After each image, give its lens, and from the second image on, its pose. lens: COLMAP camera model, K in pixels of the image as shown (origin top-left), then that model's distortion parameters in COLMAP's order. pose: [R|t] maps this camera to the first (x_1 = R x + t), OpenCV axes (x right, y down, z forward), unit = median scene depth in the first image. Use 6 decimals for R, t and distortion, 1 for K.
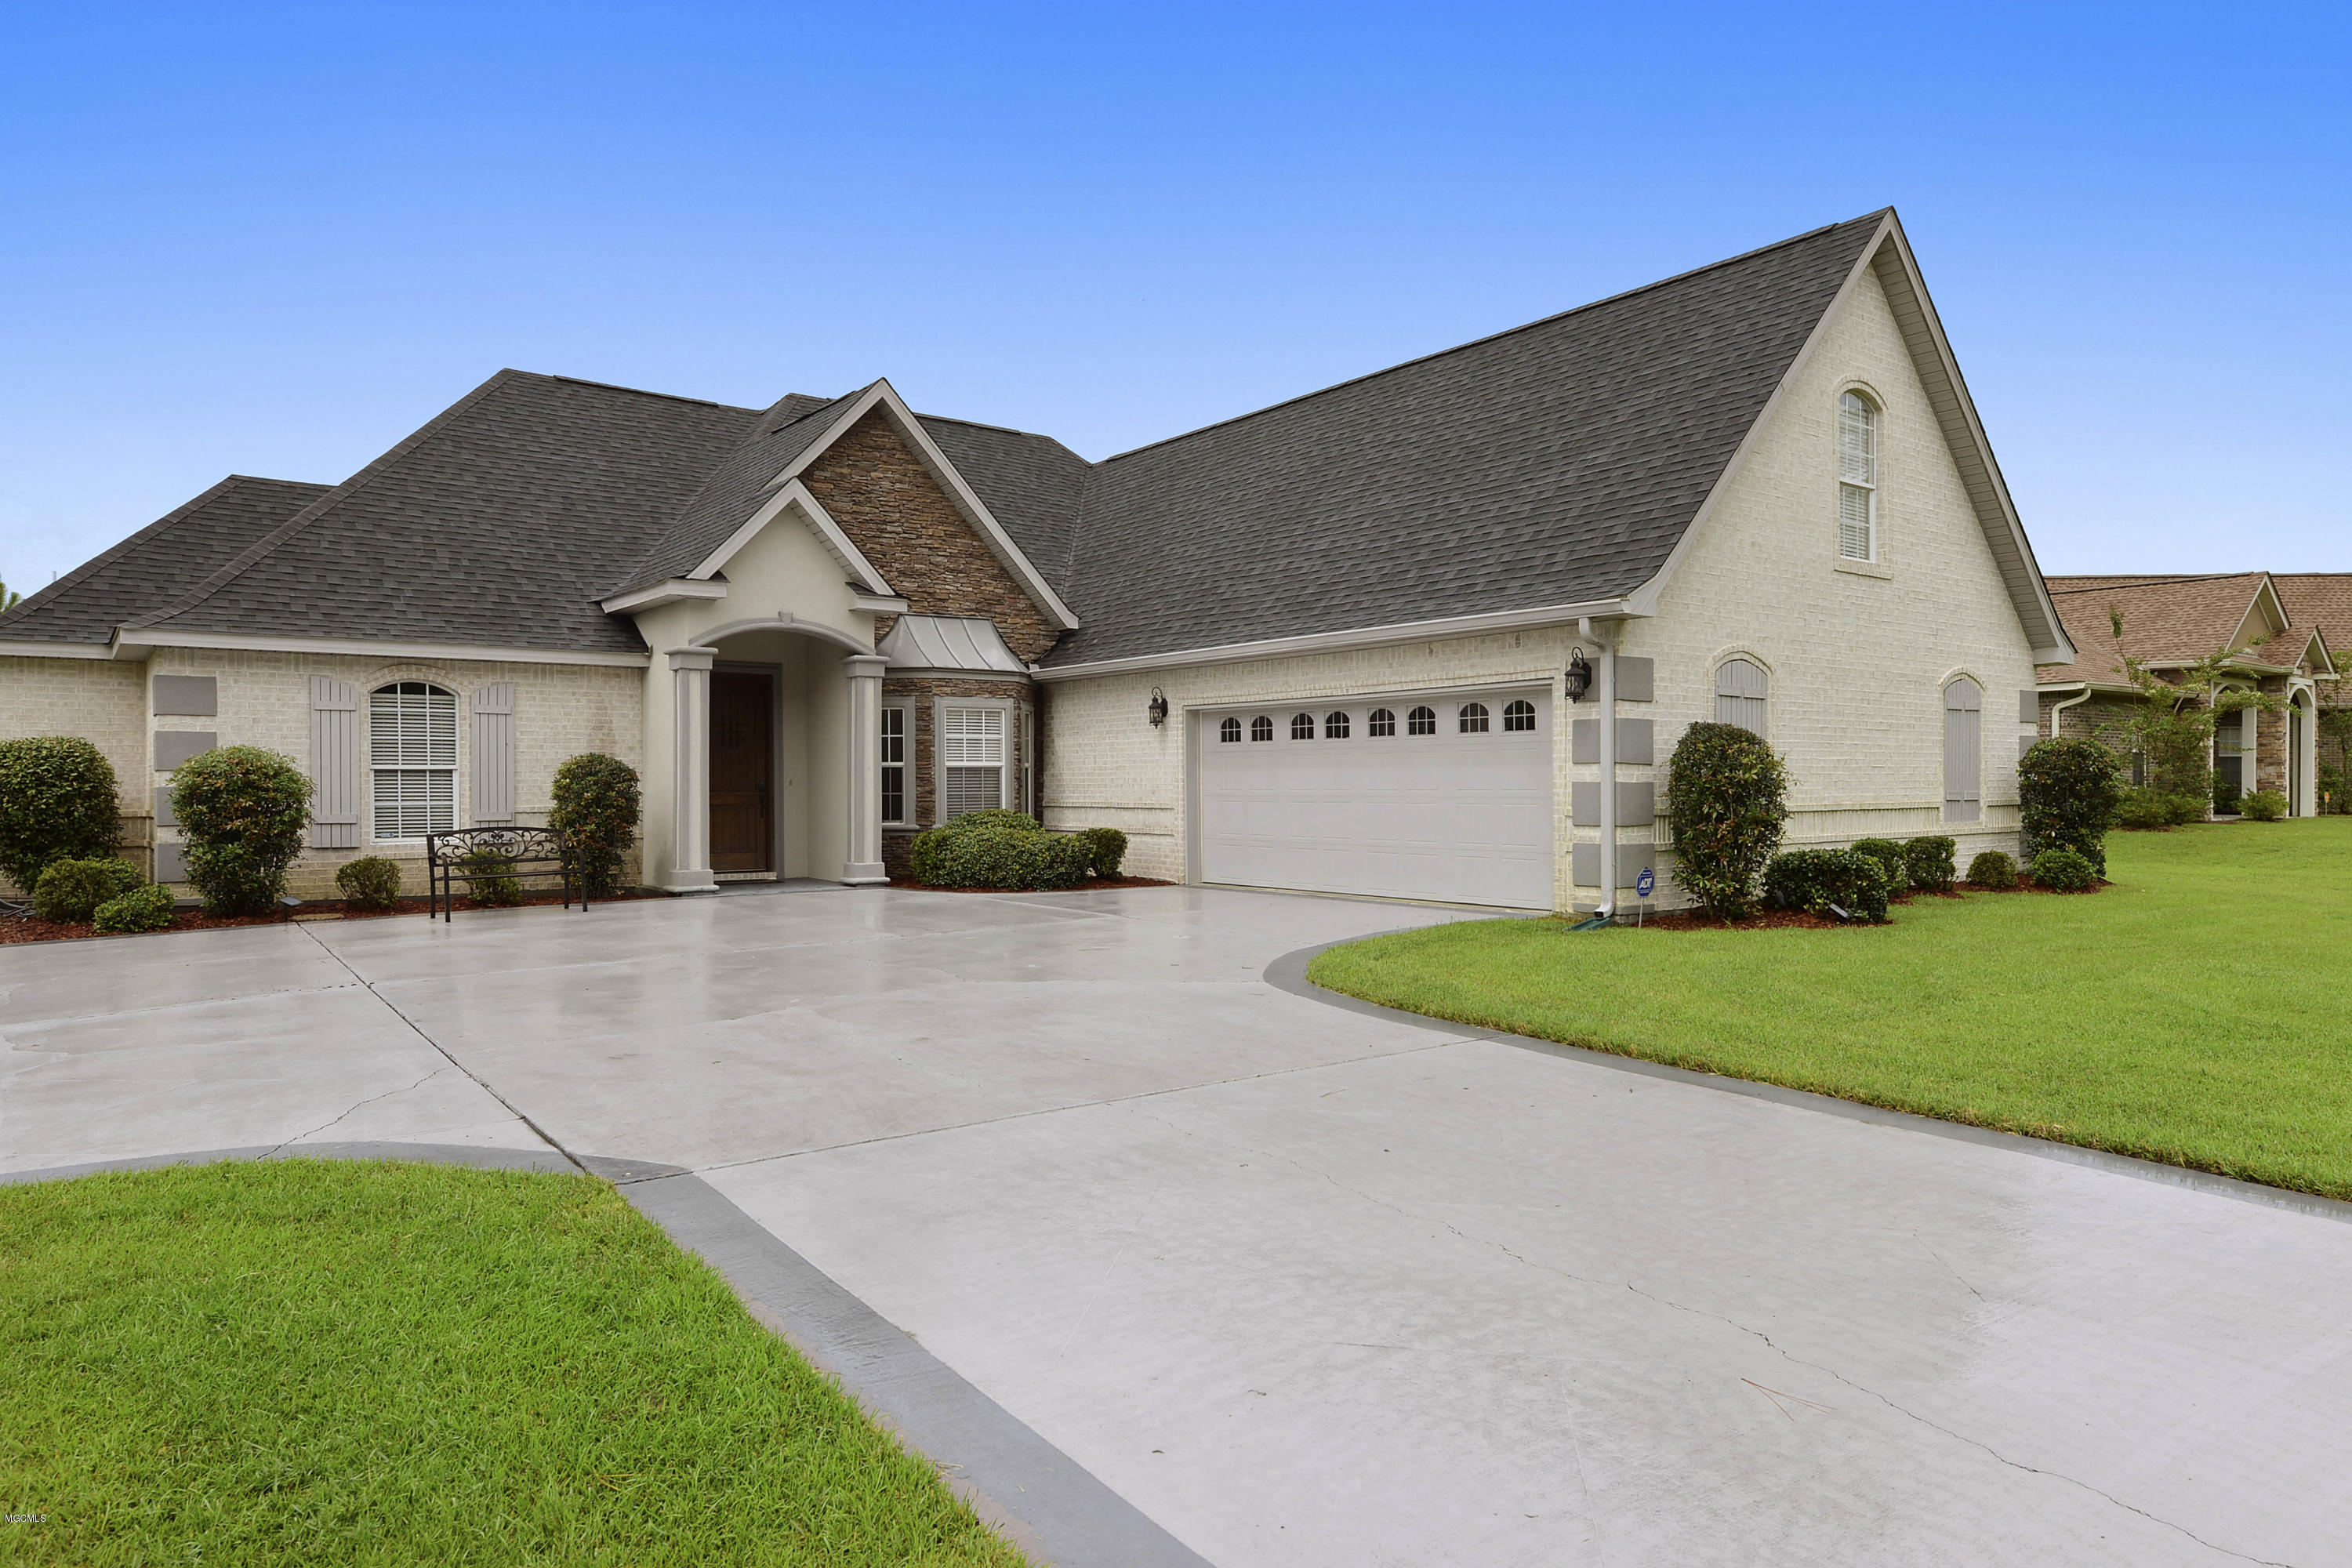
lens RADIAL K [[1427.8, 0, 1180.5], [0, 1427.8, 788.1], [0, 0, 1]] dist [-0.000036, 0.001375]
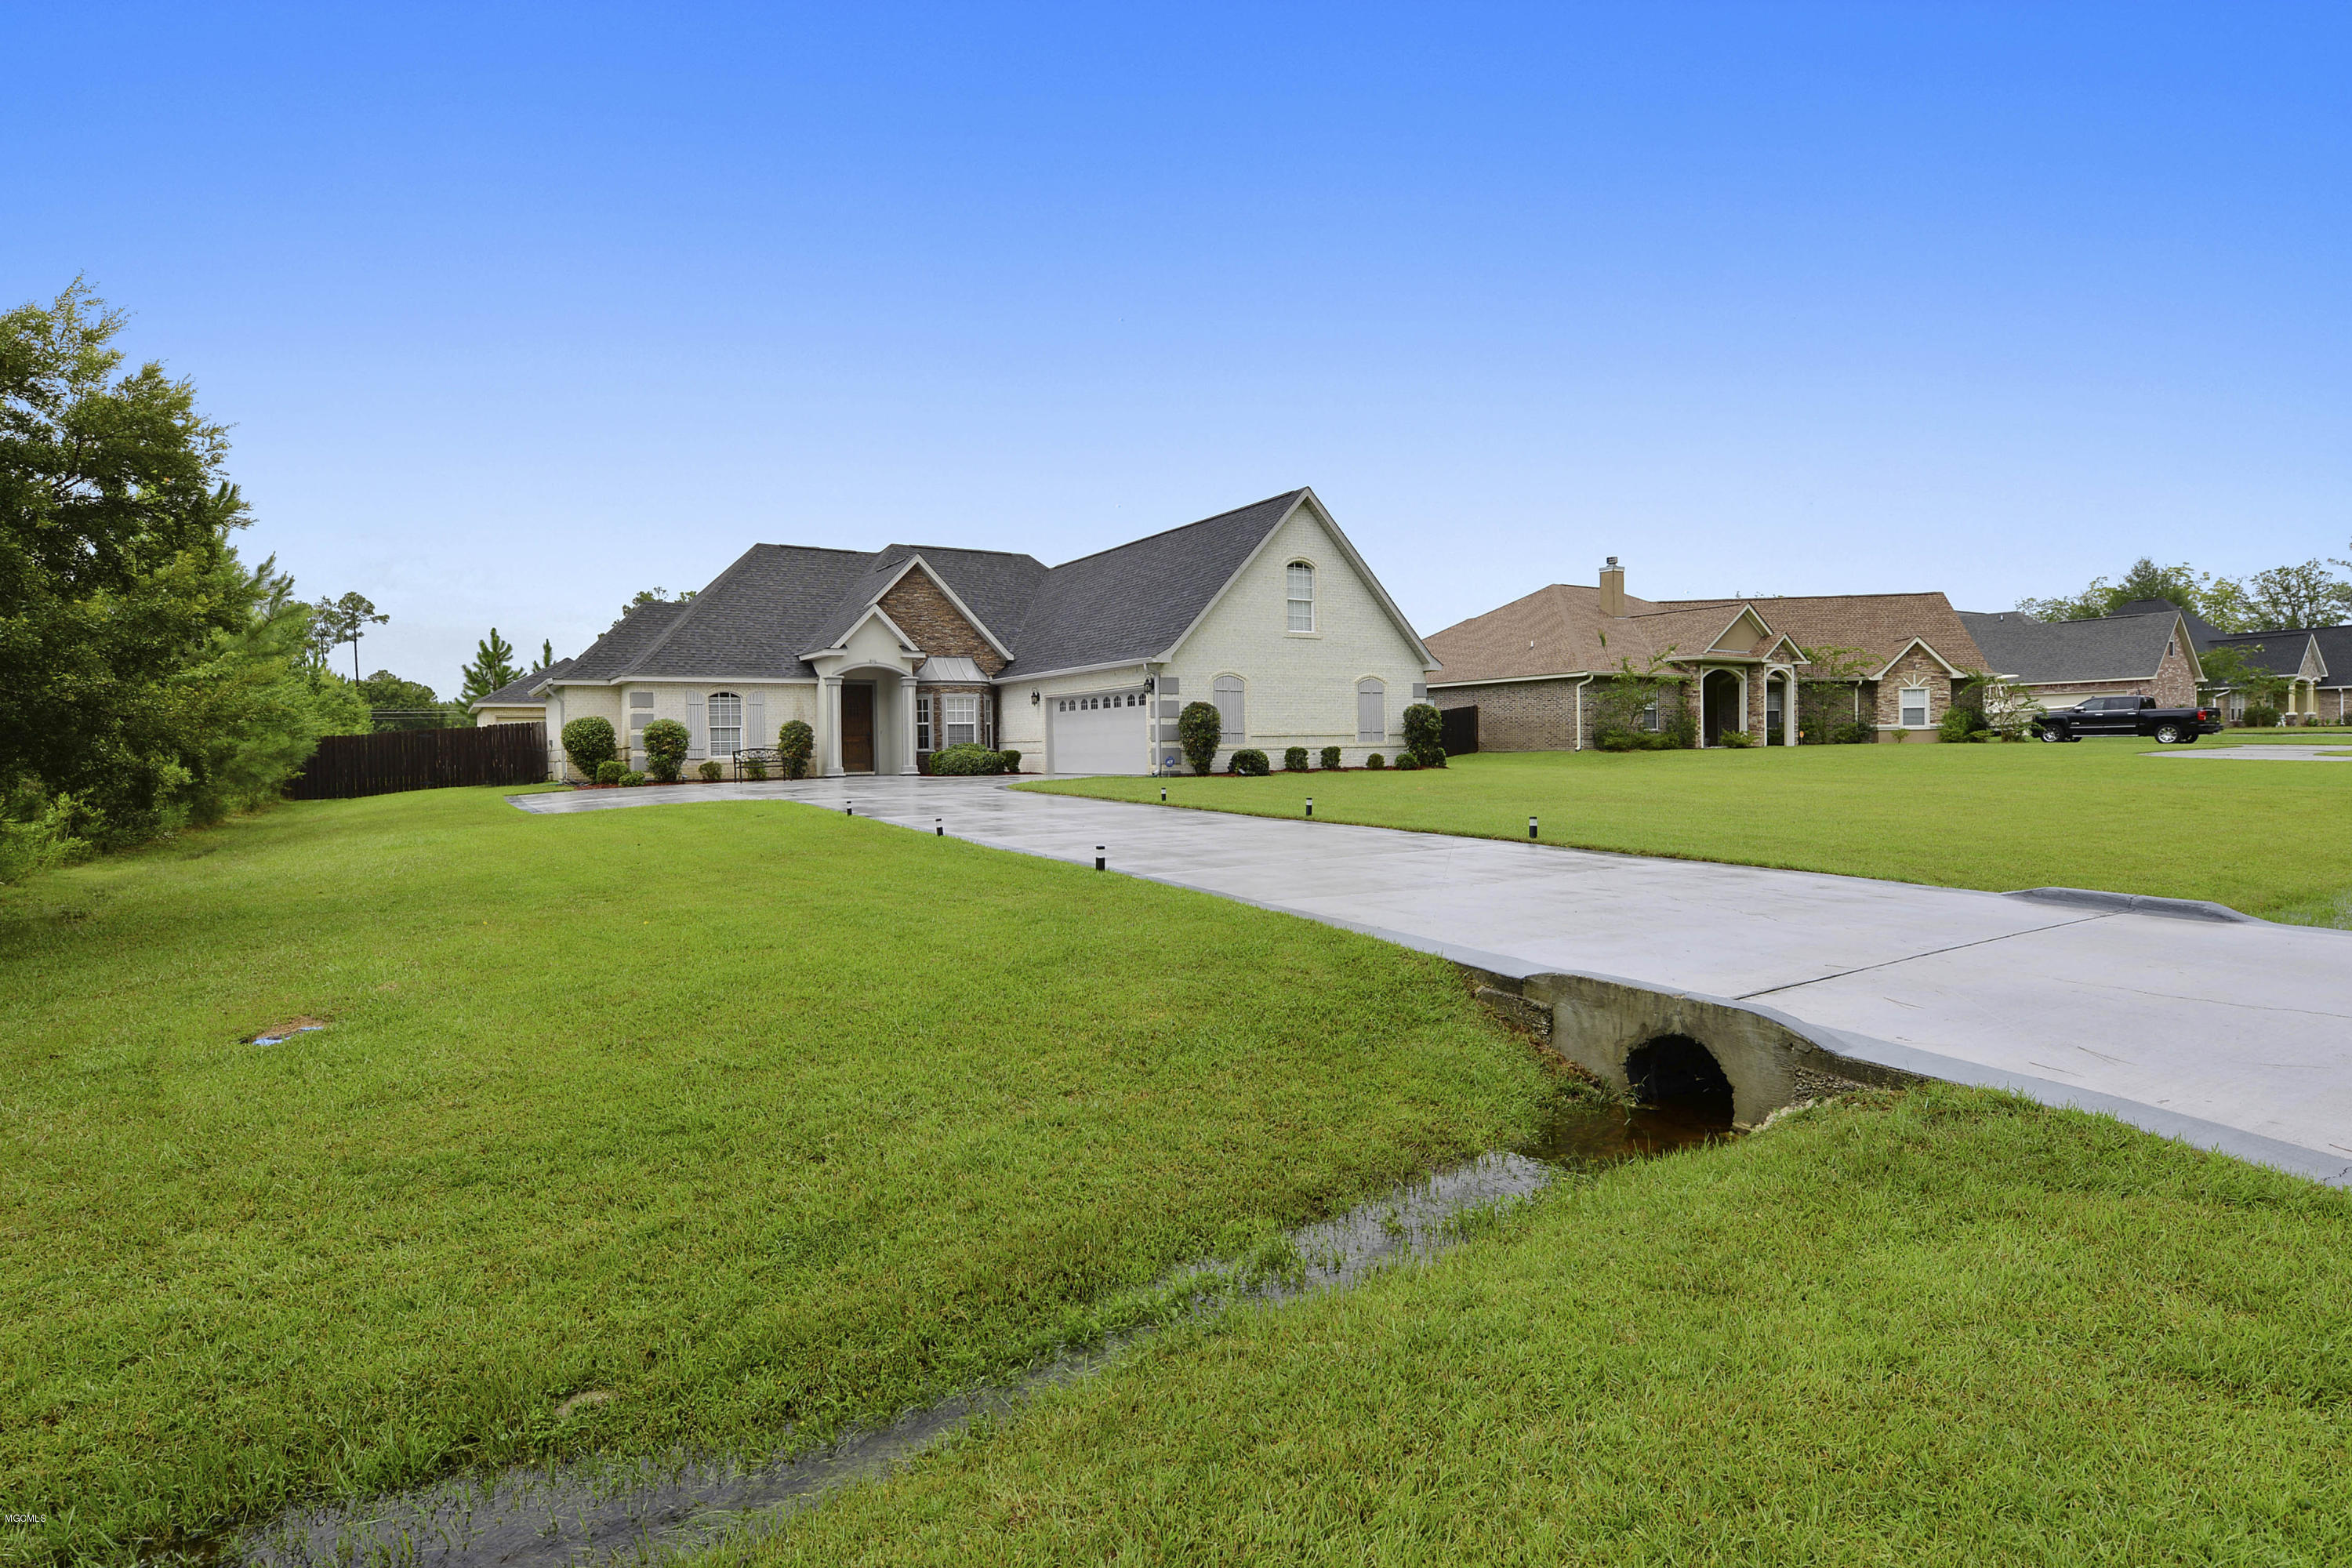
lens RADIAL K [[1154.8, 0, 1171.9], [0, 1154.8, 772.6], [0, 0, 1]] dist [-0.005762, -0.000389]
pose [[0.994945, -0.009958, -0.099927, 0.410950], [0.011932, 0.999745, 0.019170, 0.033921], [0.099711, -0.020265, 0.994810, -0.869793]]
